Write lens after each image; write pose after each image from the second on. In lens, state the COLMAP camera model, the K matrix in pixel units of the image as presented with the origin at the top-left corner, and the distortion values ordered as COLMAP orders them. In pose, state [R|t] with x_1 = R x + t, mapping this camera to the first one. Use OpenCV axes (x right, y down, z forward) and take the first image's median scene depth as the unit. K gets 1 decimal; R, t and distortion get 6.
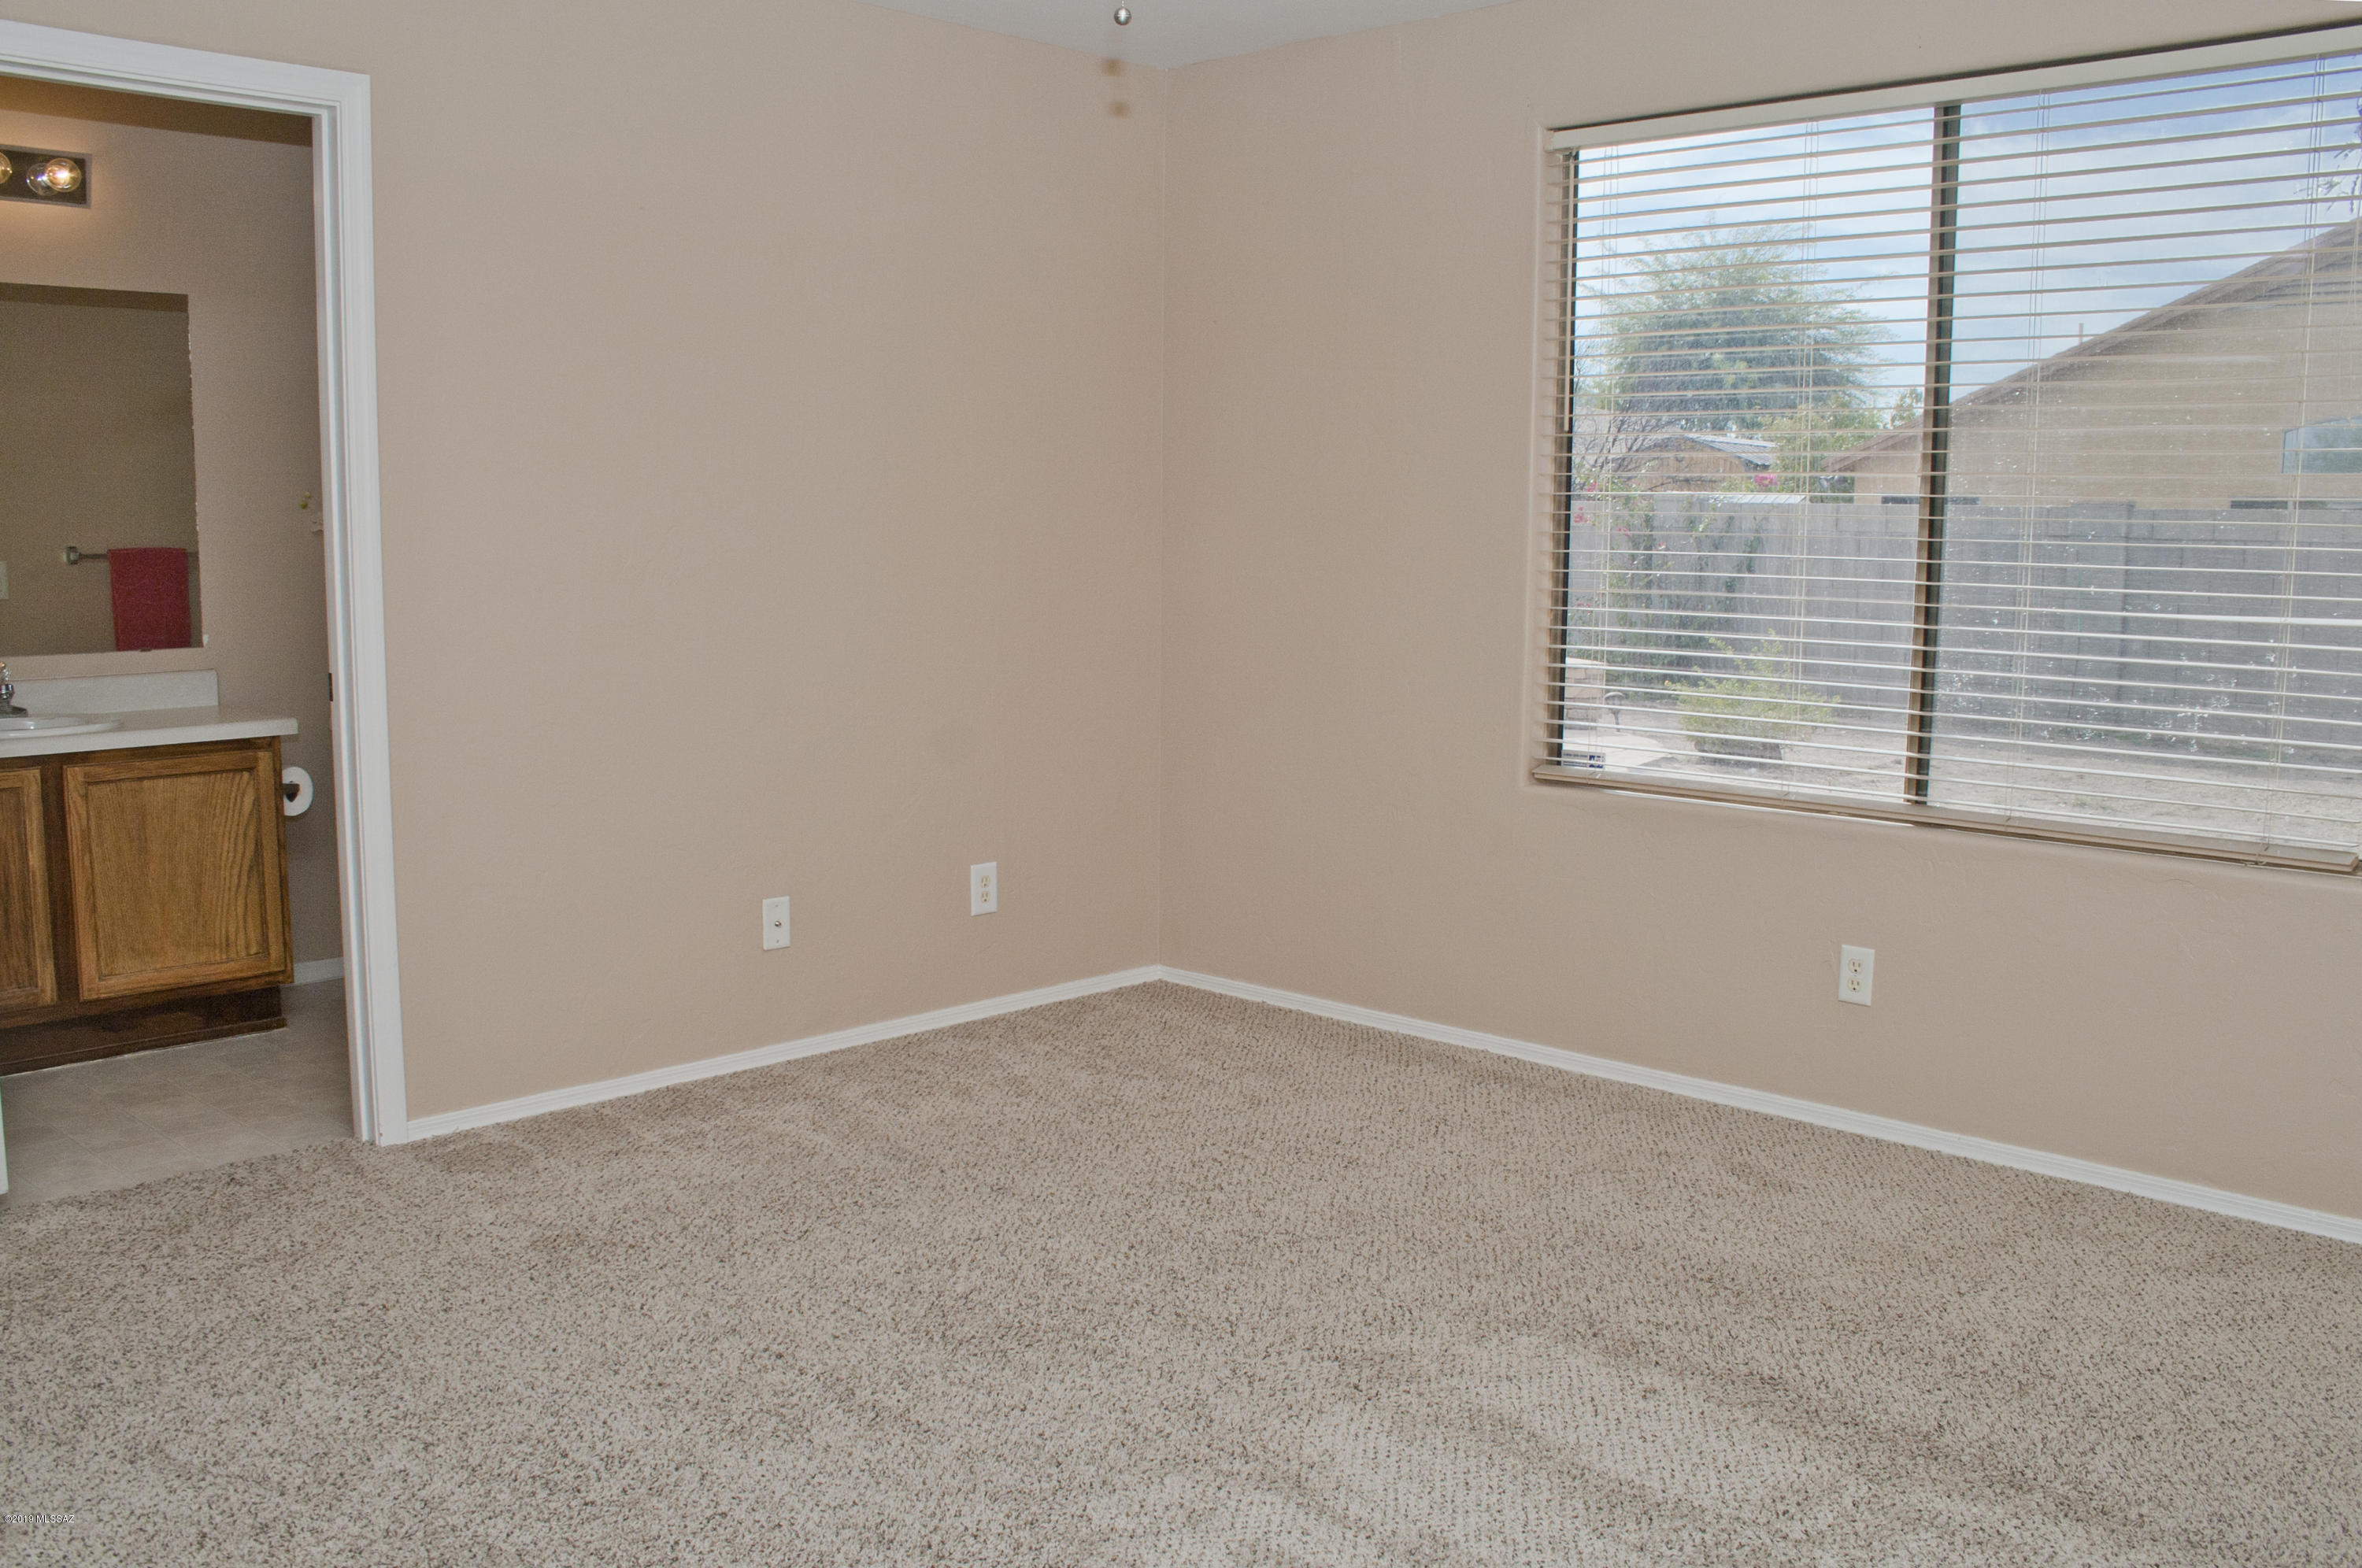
lens RADIAL K [[2012.8, 0, 1180.5], [0, 2012.8, 771.0], [0, 0, 1]] dist [-0.159784, 0.131098]
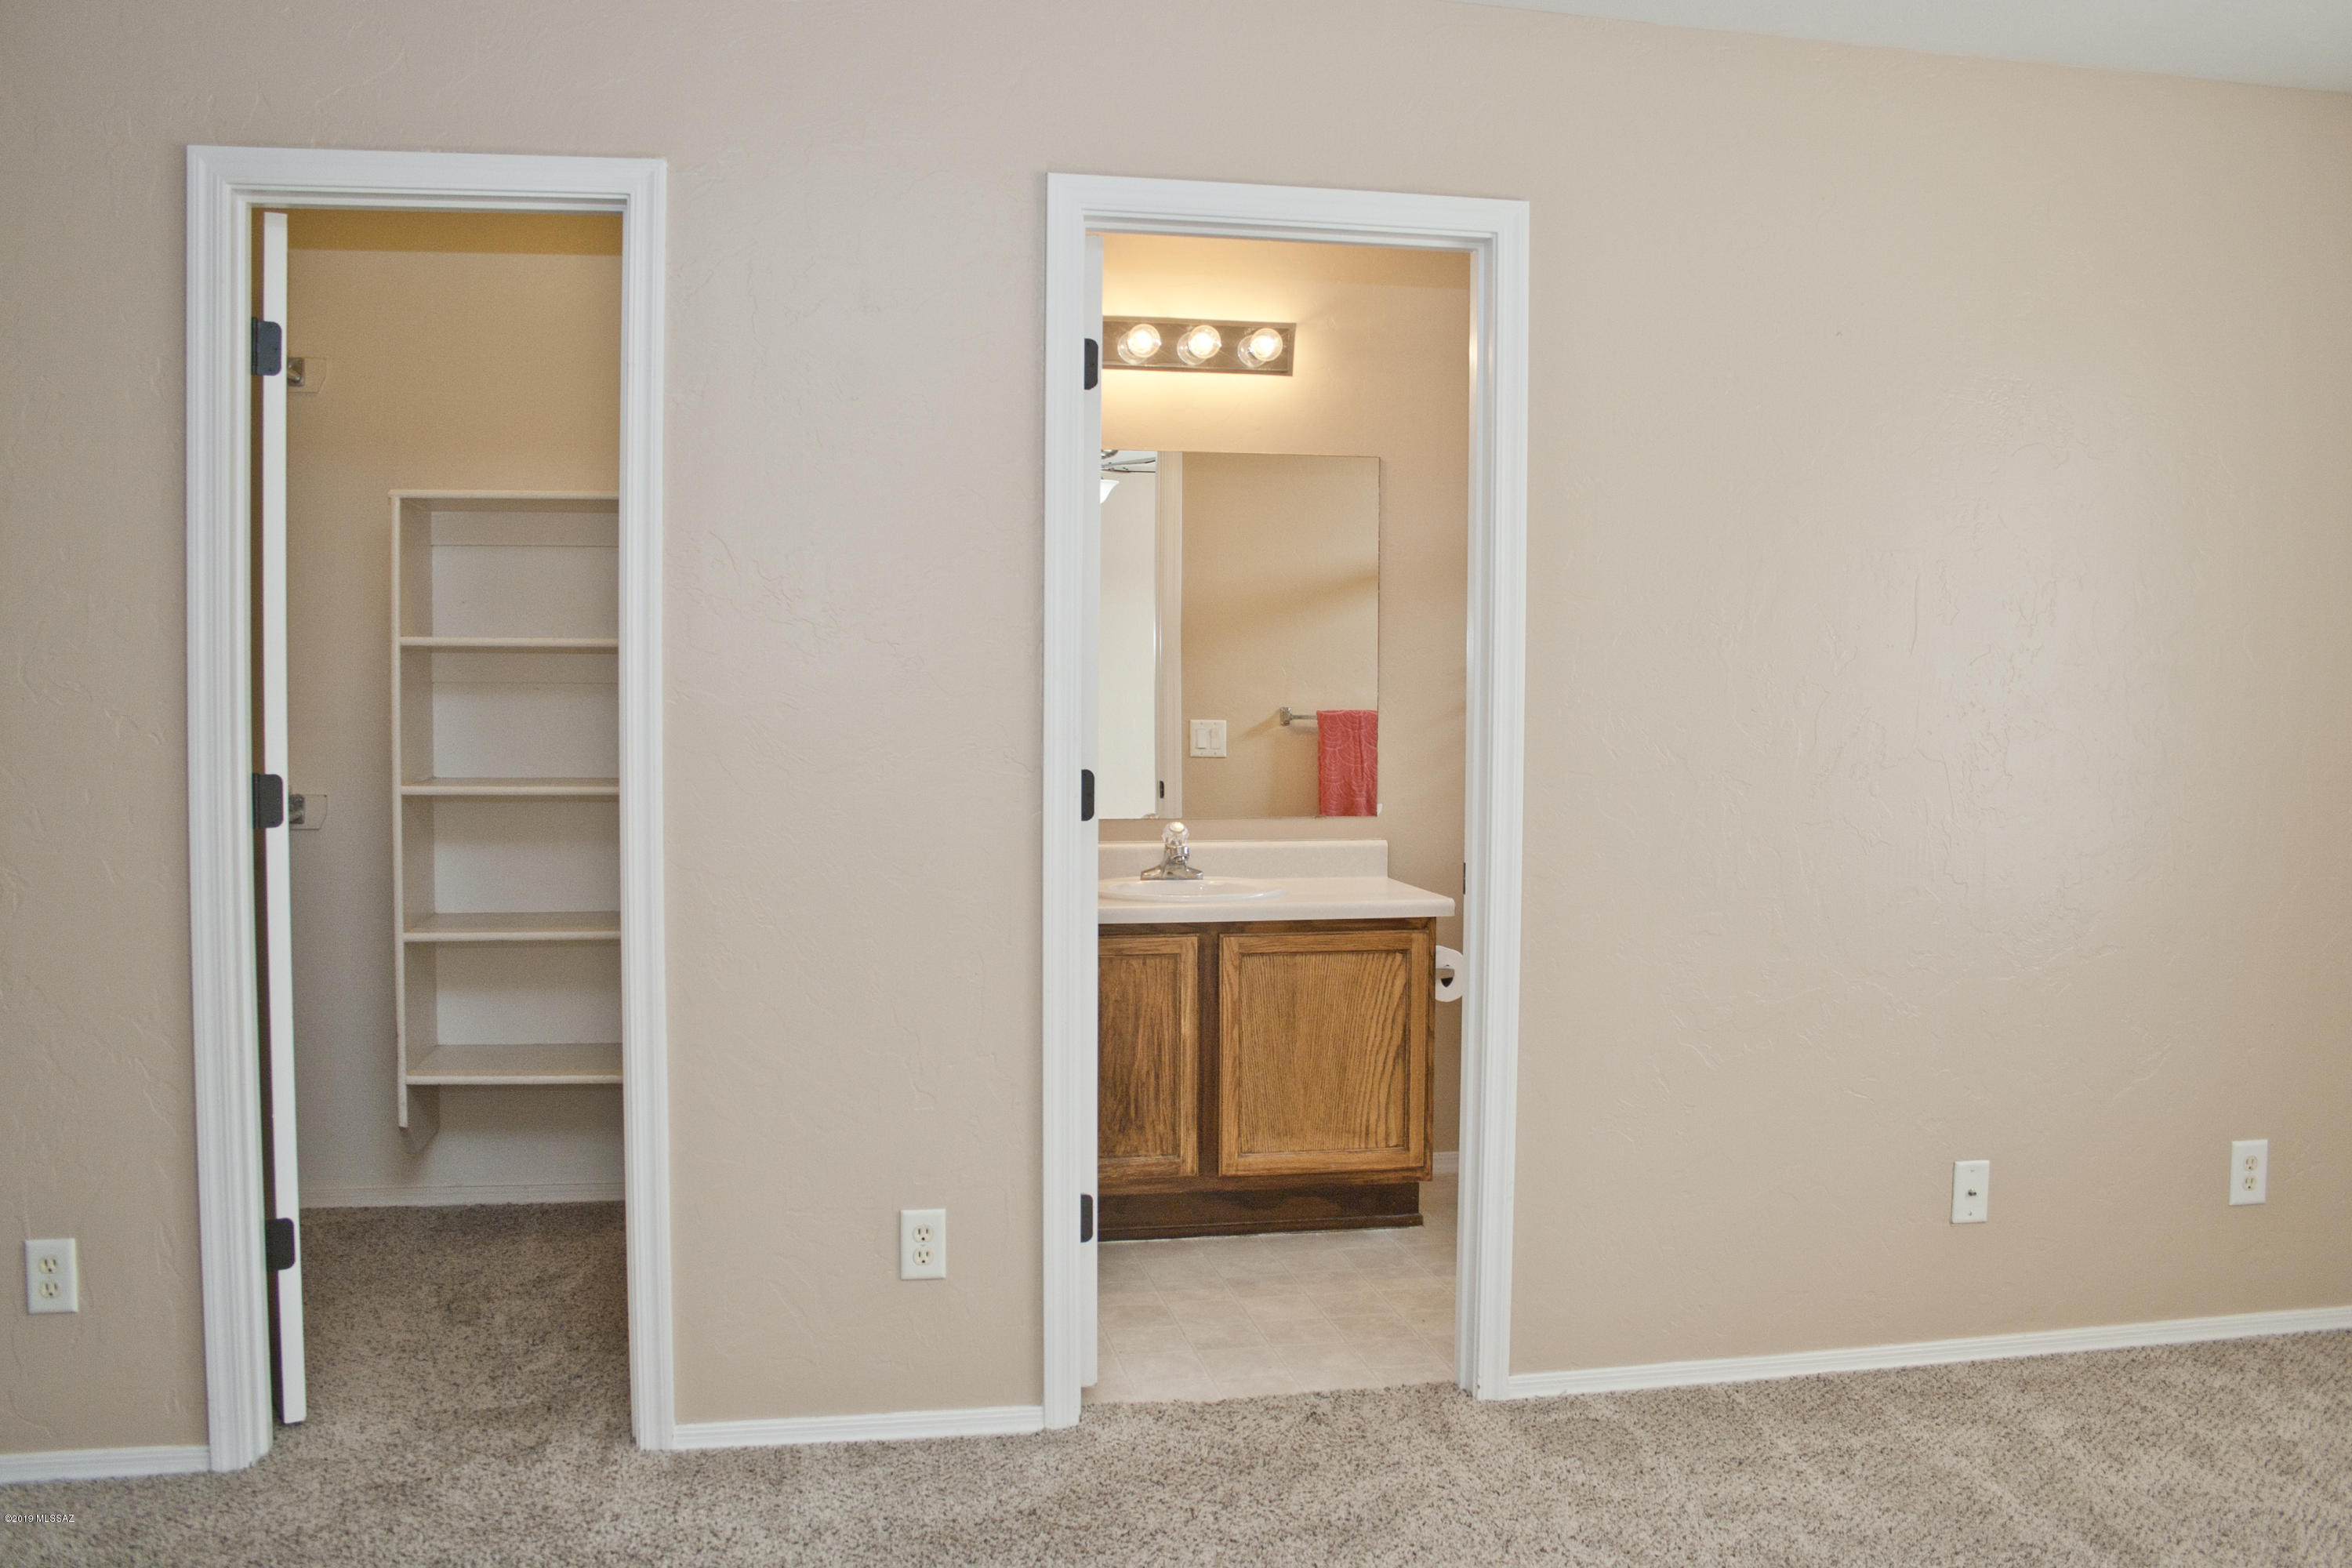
lens RADIAL K [[2004.5, 0, 1175.5], [0, 2004.5, 771.0], [0, 0, 1]] dist [-0.159784, 0.131098]
pose [[0.819971, 0.029411, -0.571648, -0.018498], [-0.075584, 0.995498, -0.057199, -0.025361], [0.567392, 0.090109, 0.818503, 0.148653]]
